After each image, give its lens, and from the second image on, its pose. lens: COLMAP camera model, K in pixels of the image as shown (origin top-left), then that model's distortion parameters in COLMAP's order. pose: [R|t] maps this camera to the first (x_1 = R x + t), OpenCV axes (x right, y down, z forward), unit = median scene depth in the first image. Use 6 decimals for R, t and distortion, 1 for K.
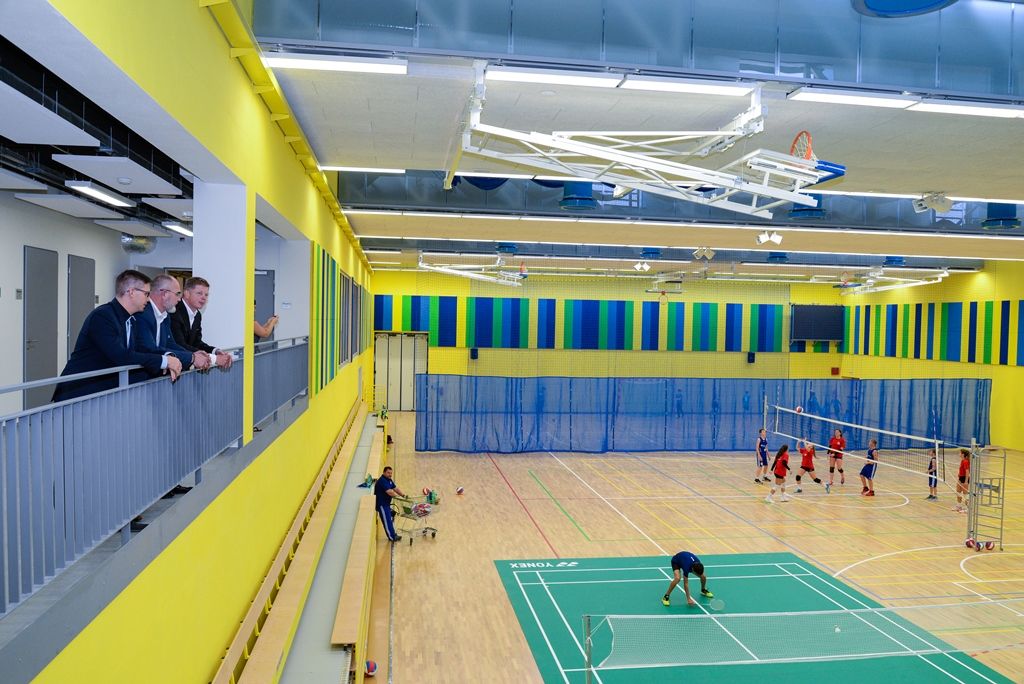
lens RADIAL K [[807.8, 0, 510.2], [0, 807.8, 348.0], [0, 0, 1]] dist [-0.045523, 0.004536]
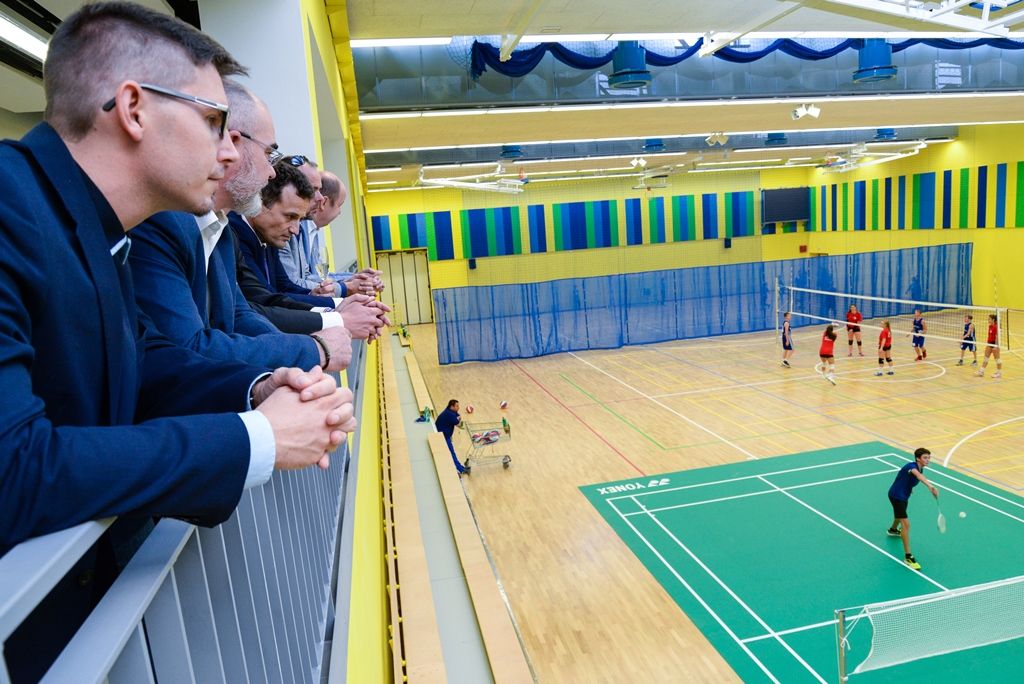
lens RADIAL K [[687.4, 0, 509.1], [0, 687.4, 347.3], [0, 0, 1]] dist [-0.044637, 0.005757]
pose [[0.994116, -0.101220, 0.038579, -0.055030], [0.095199, 0.986307, 0.134669, -0.002536], [-0.051682, -0.130204, 0.990139, 0.124065]]
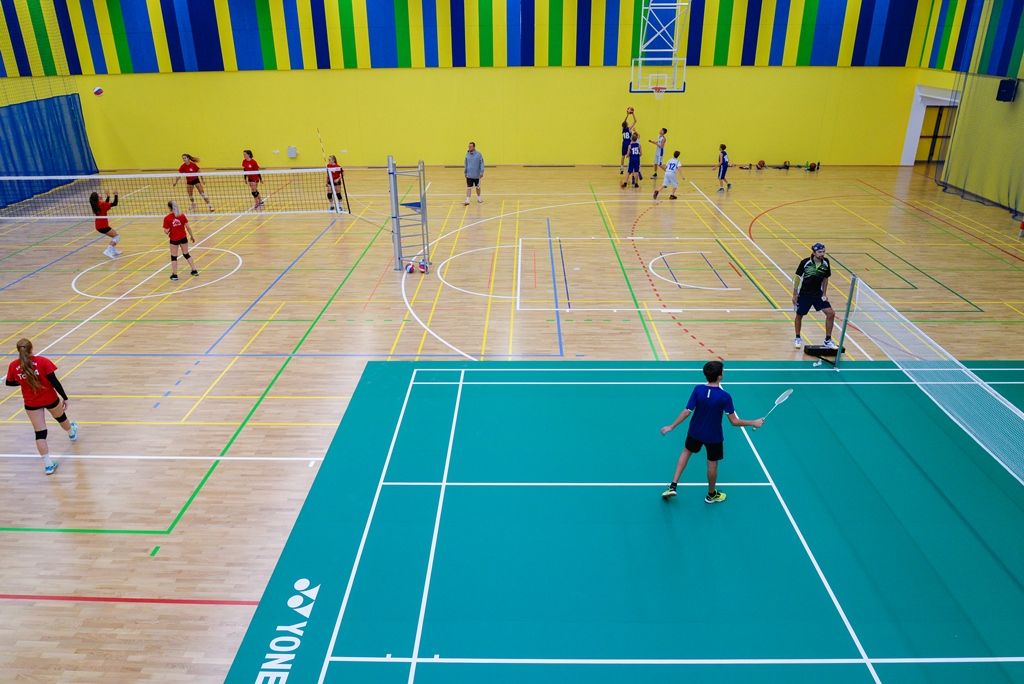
lens RADIAL K [[696.2, 0, 508.2], [0, 696.2, 348.2], [0, 0, 1]] dist [-0.044719, 0.004912]
pose [[0.158461, -0.435608, 0.886079, -0.097237], [0.041029, 0.899548, 0.434892, -0.013683], [-0.986512, -0.032559, 0.160416, 0.401144]]
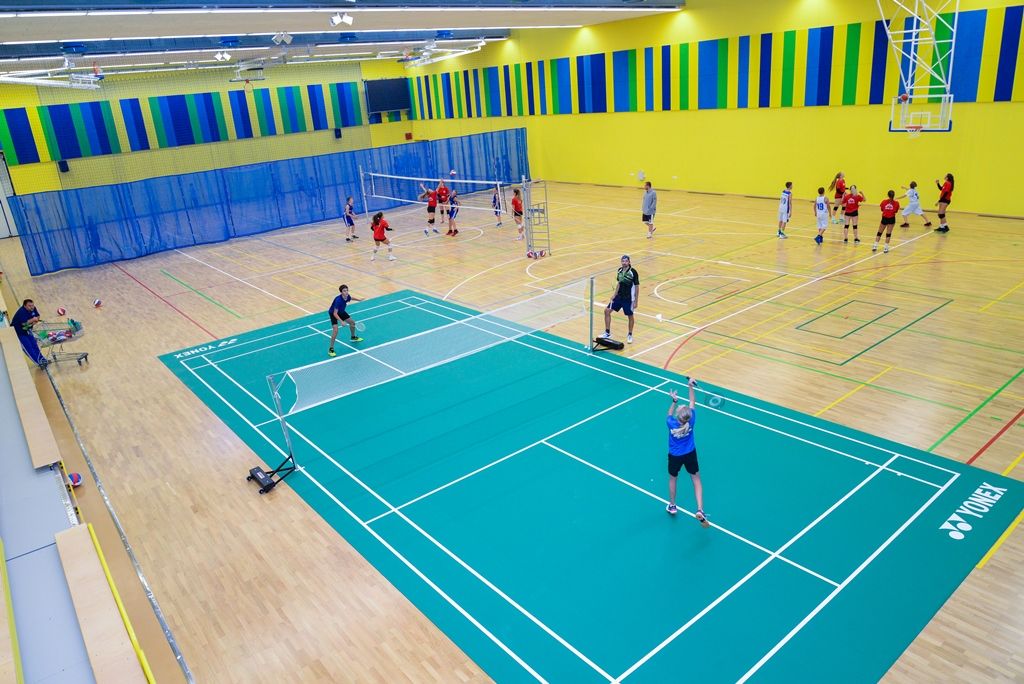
lens RADIAL K [[696.2, 0, 508.2], [0, 696.2, 348.2], [0, 0, 1]] dist [-0.044719, 0.004912]
pose [[0.855802, -0.258893, 0.447859, -0.013867], [0.110175, 0.937112, 0.331185, -0.000902], [-0.505436, -0.234086, 0.830505, -0.002955]]
